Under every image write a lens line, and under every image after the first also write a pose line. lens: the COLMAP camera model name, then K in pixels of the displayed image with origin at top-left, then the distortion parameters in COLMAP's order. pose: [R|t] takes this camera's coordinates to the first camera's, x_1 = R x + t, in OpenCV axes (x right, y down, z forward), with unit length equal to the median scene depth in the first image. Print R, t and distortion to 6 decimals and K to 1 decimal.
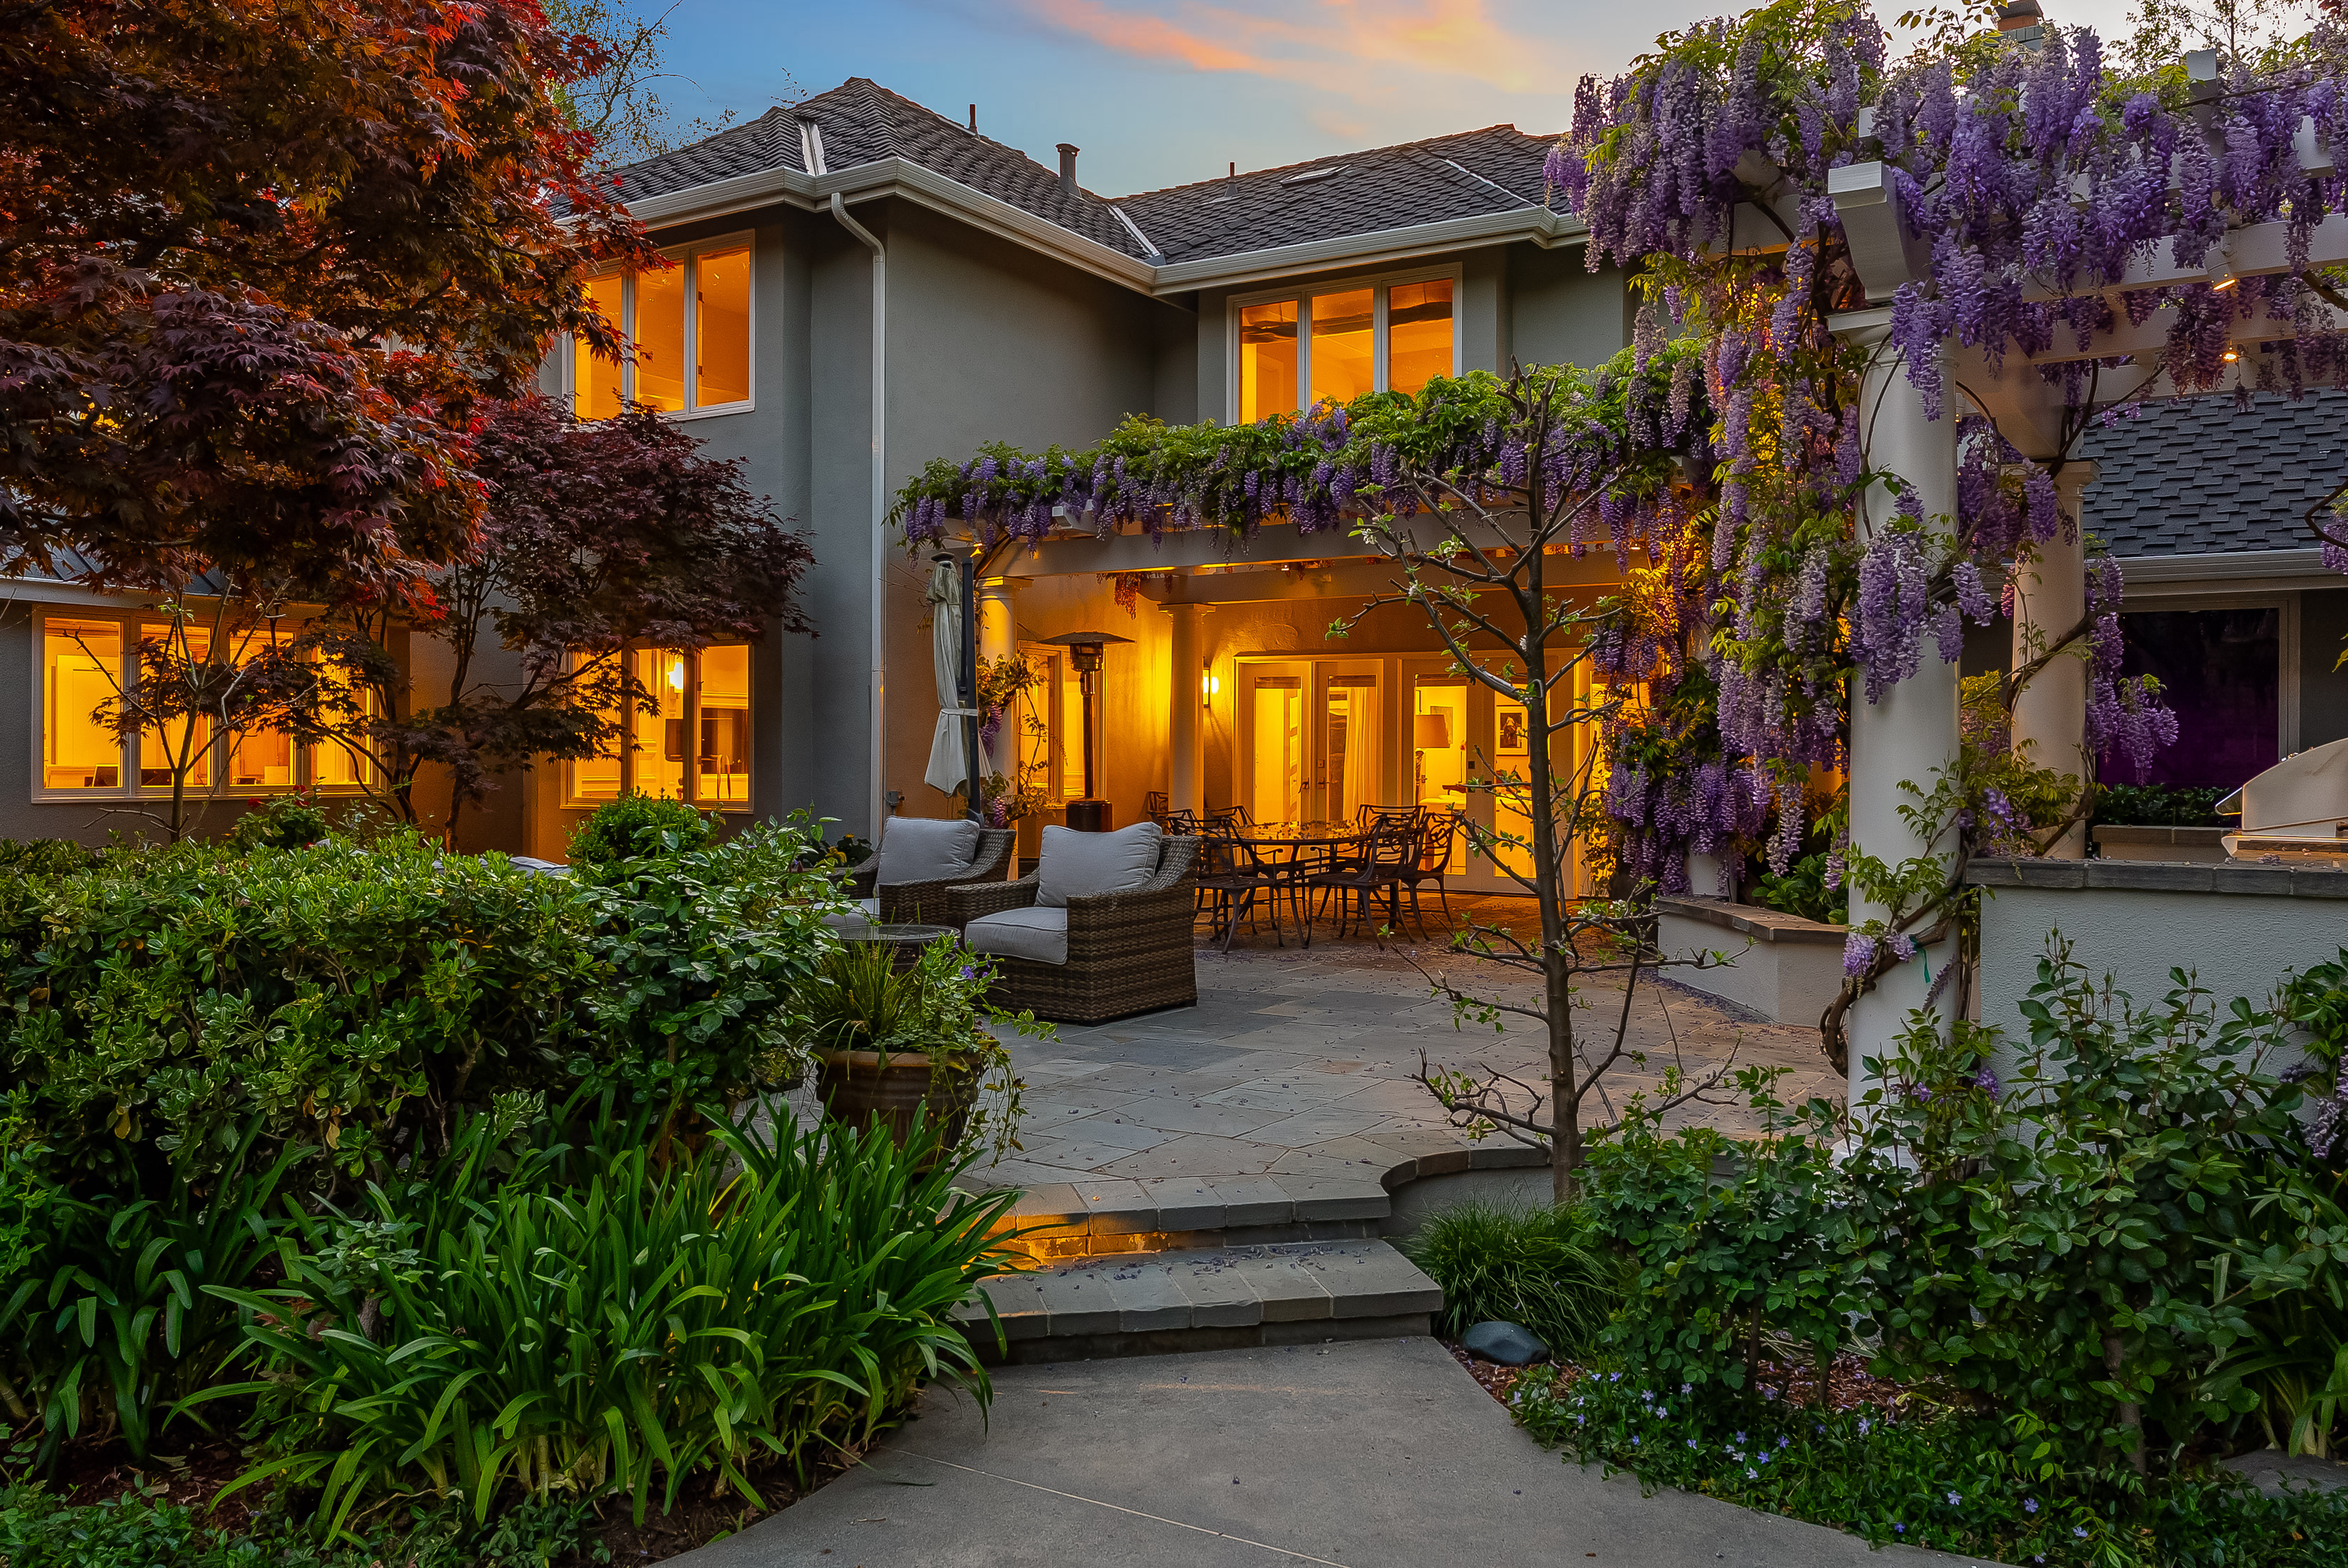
lens RADIAL K [[1789.4, 0, 1174.0], [0, 1789.4, 784.0], [0, 0, 1]] dist [-0.001147, -0.000466]
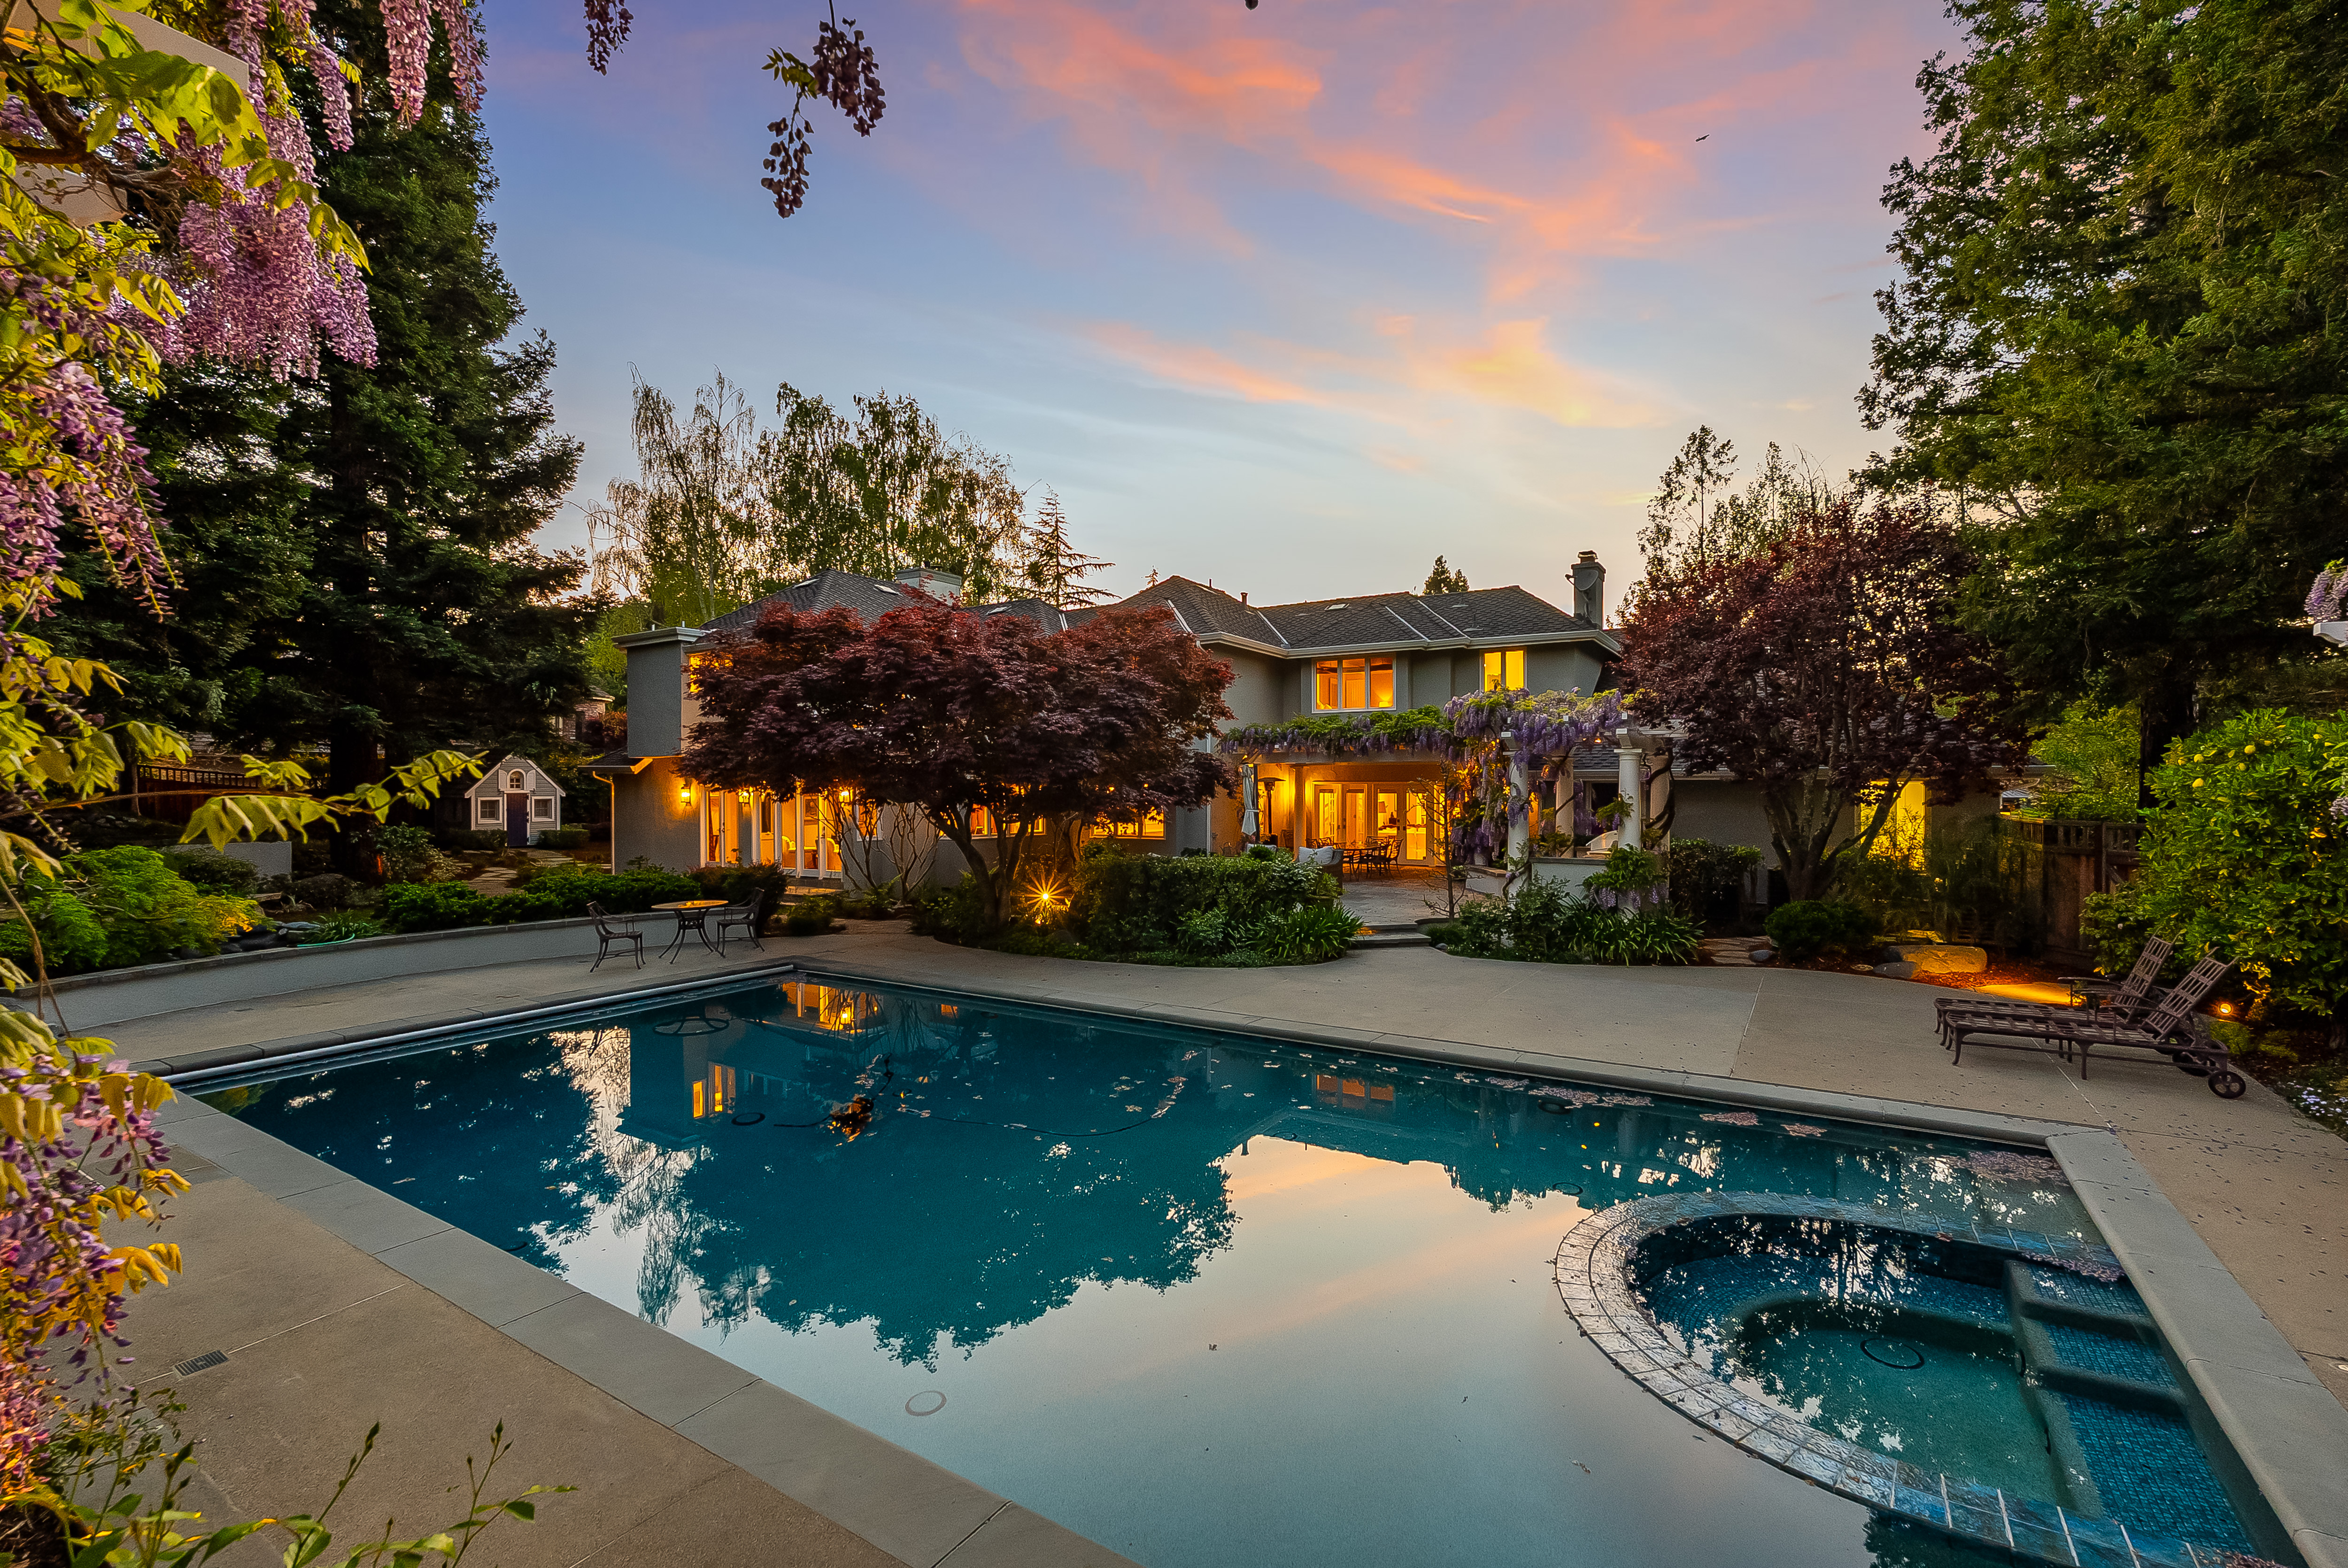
lens RADIAL K [[1036.5, 0, 1174.0], [0, 1036.5, 784.0], [0, 0, 1]] dist [-0.020266, 0.000693]
pose [[0.999980, -0.001306, 0.006150, -0.229834], [0.001418, 0.999833, -0.018204, -0.044547], [-0.006125, 0.018212, 0.999815, -0.753906]]
